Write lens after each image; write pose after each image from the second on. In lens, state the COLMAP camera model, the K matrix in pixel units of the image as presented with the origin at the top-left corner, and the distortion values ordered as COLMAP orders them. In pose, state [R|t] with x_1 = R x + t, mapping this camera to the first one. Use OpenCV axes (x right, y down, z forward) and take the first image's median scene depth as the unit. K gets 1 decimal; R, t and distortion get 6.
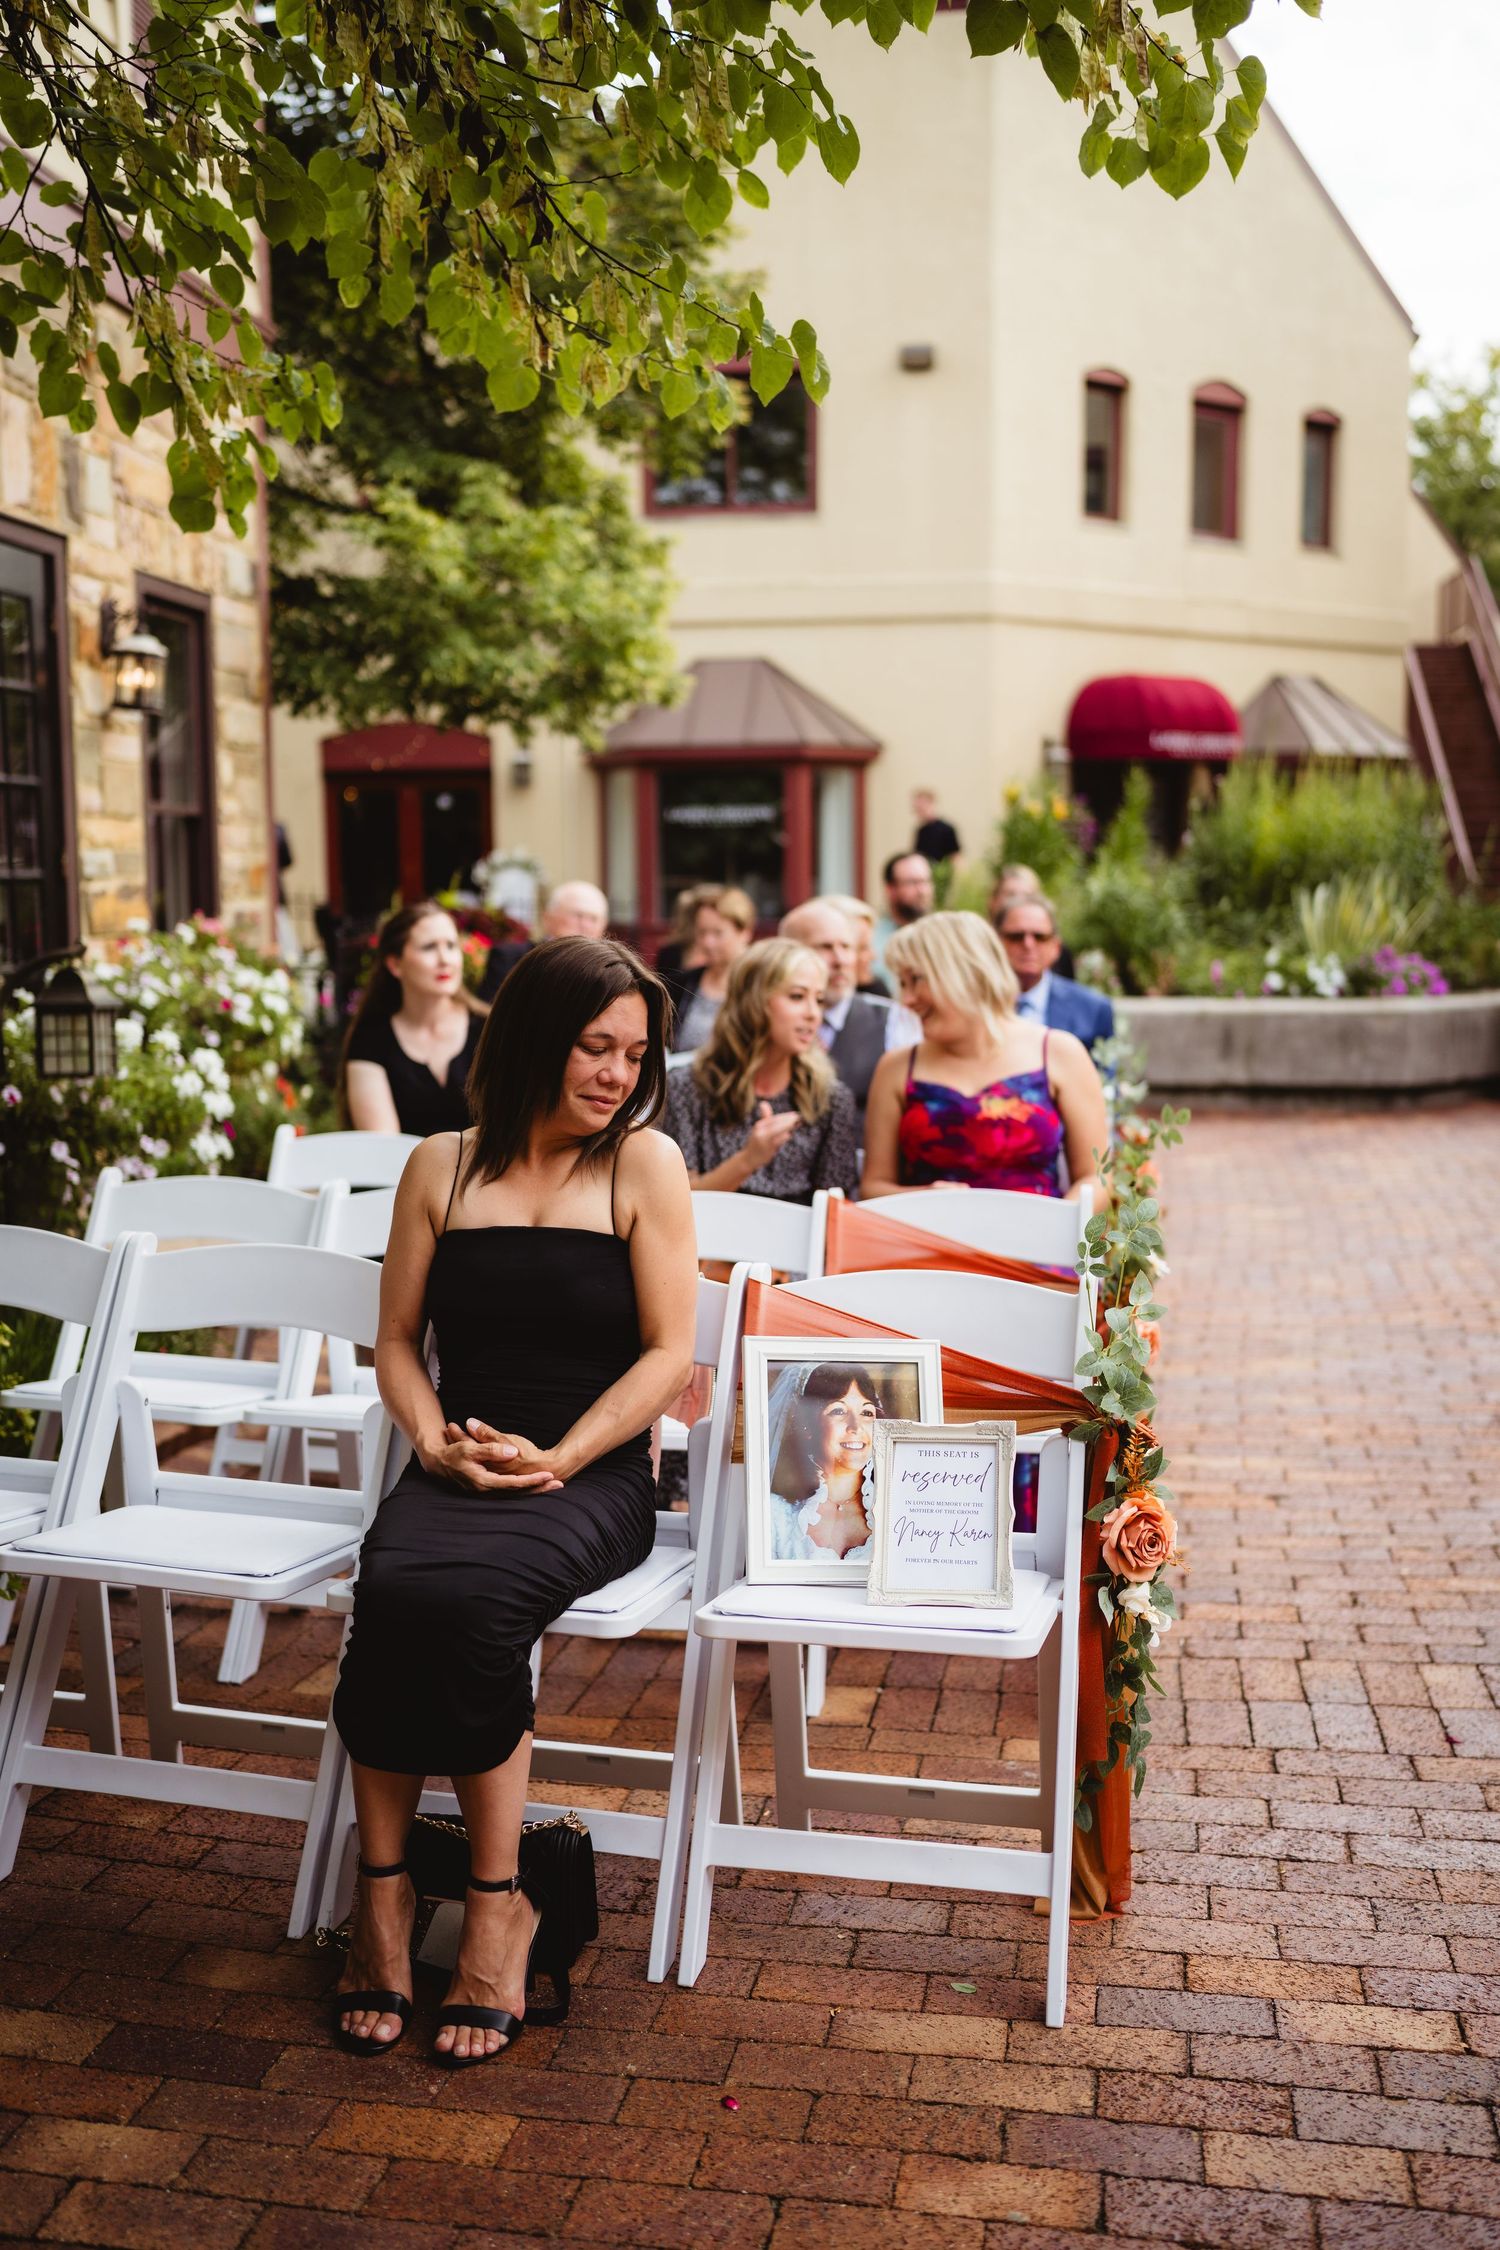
lens RADIAL K [[2208.4, 0, 748.9], [0, 2208.4, 1148.5], [0, 0, 1]] dist [-0.010103, 0.112208]
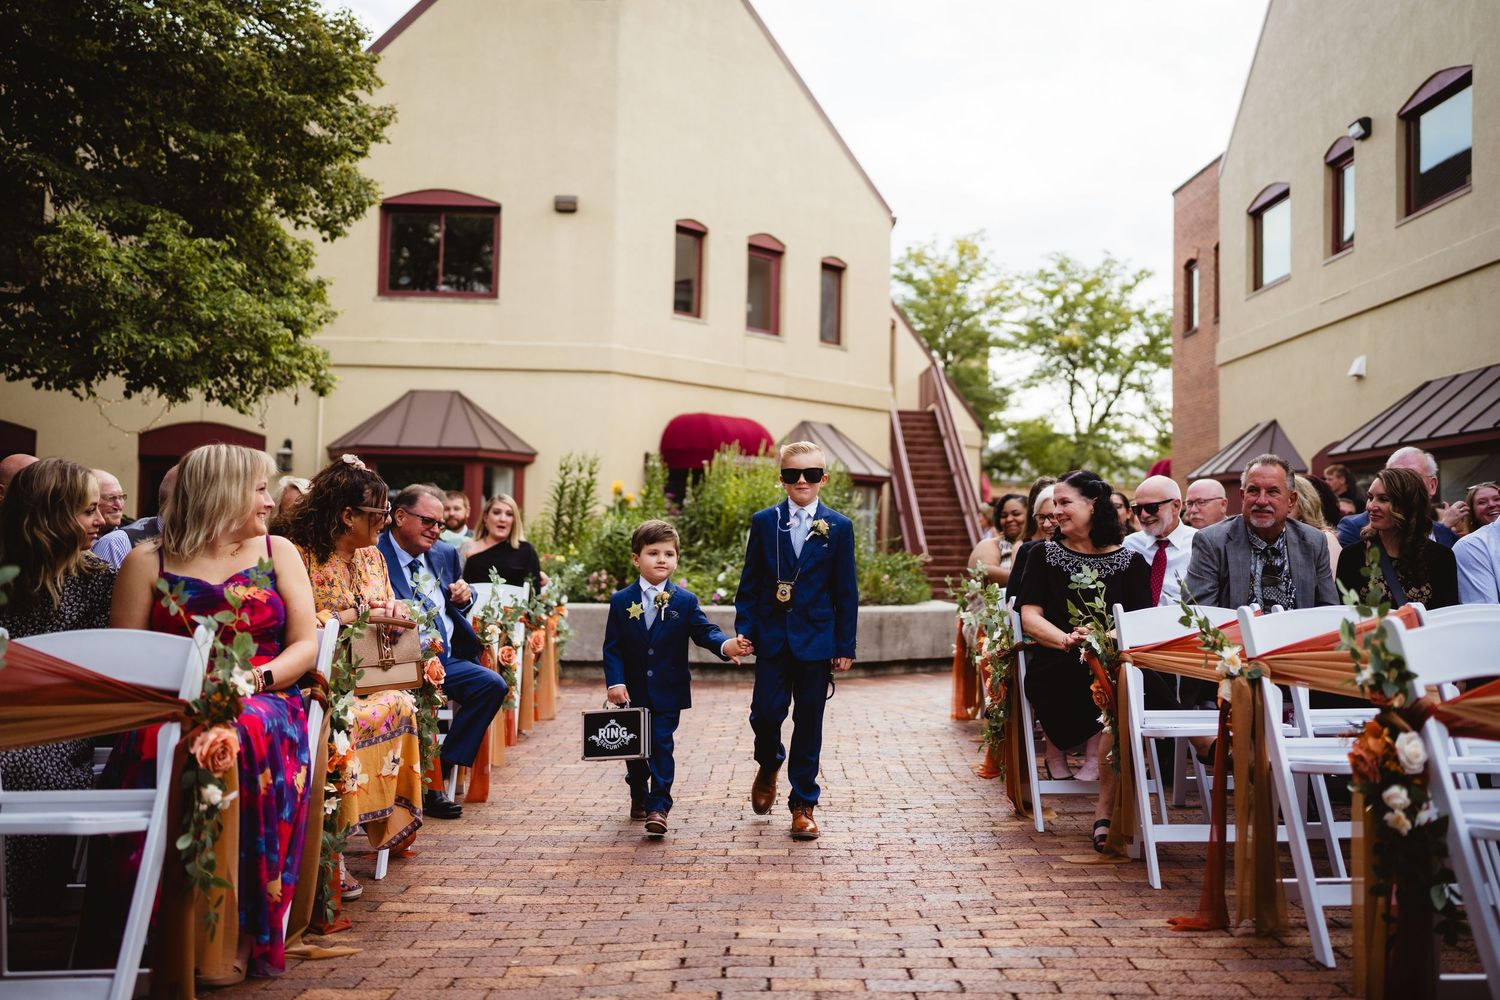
lens RADIAL K [[1472.3, 0, 750.0], [0, 1472.3, 500.0], [0, 0, 1]] dist [-0.010103, 0.112208]
pose [[0.987437, 0.036307, 0.153788, 0.049547], [-0.009955, 0.985605, -0.168772, 0.012688], [-0.157702, 0.165121, 0.973584, 0.022958]]
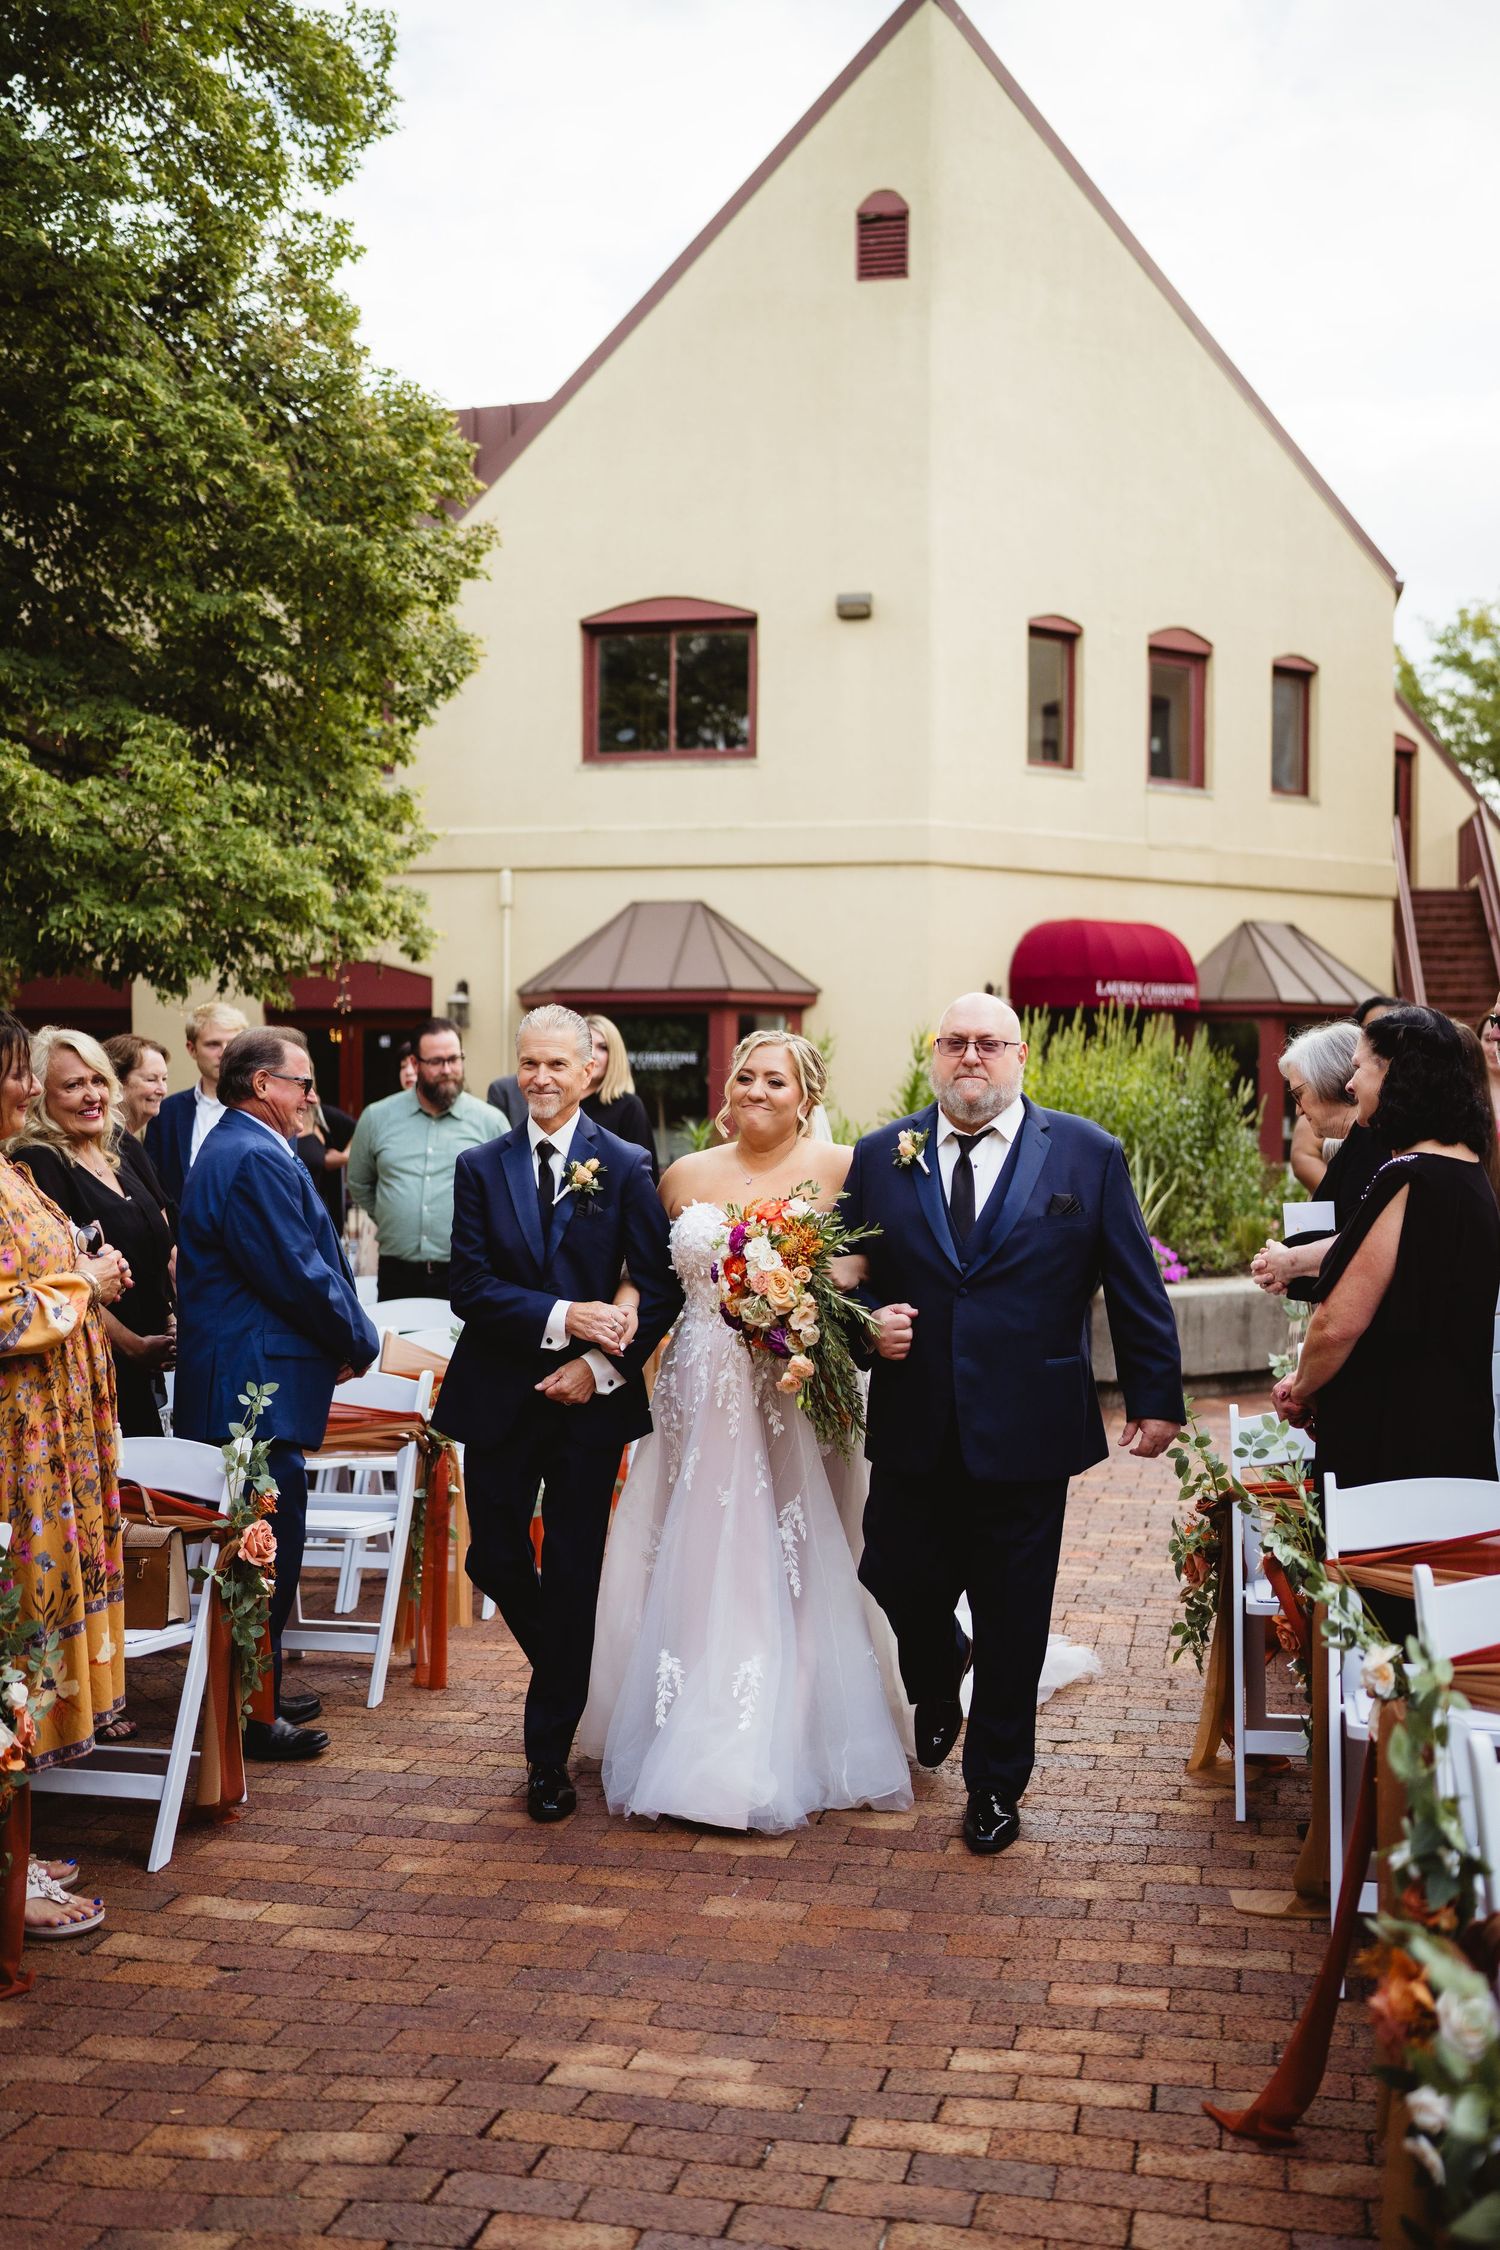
lens RADIAL K [[2208.4, 0, 748.9], [0, 2208.4, 1148.5], [0, 0, 1]] dist [-0.010103, 0.112208]
pose [[0.997459, 0.014932, -0.069660, 0.094907], [-0.021901, 0.994709, -0.100374, -0.013672], [0.067793, 0.101645, 0.992508, 0.033668]]
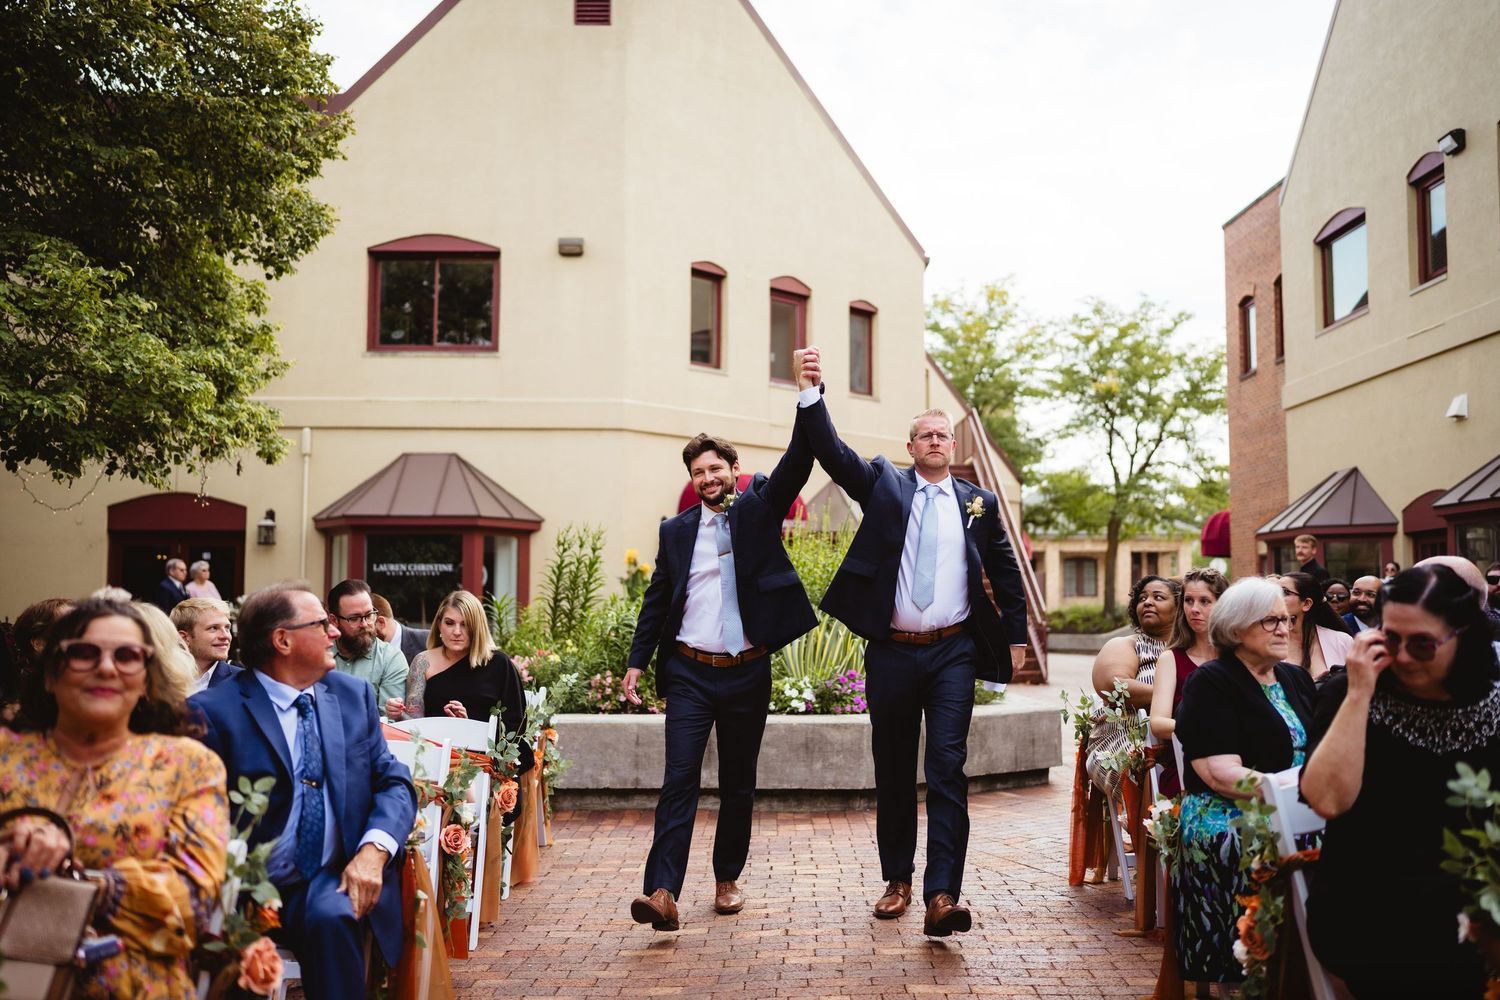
lens RADIAL K [[1472.3, 0, 750.0], [0, 1472.3, 500.0], [0, 0, 1]] dist [-0.010103, 0.112208]
pose [[0.990108, 0.023150, 0.138382, 0.059021], [0.005912, 0.978535, -0.205998, -0.008823], [-0.140181, 0.204779, 0.968718, 0.108016]]
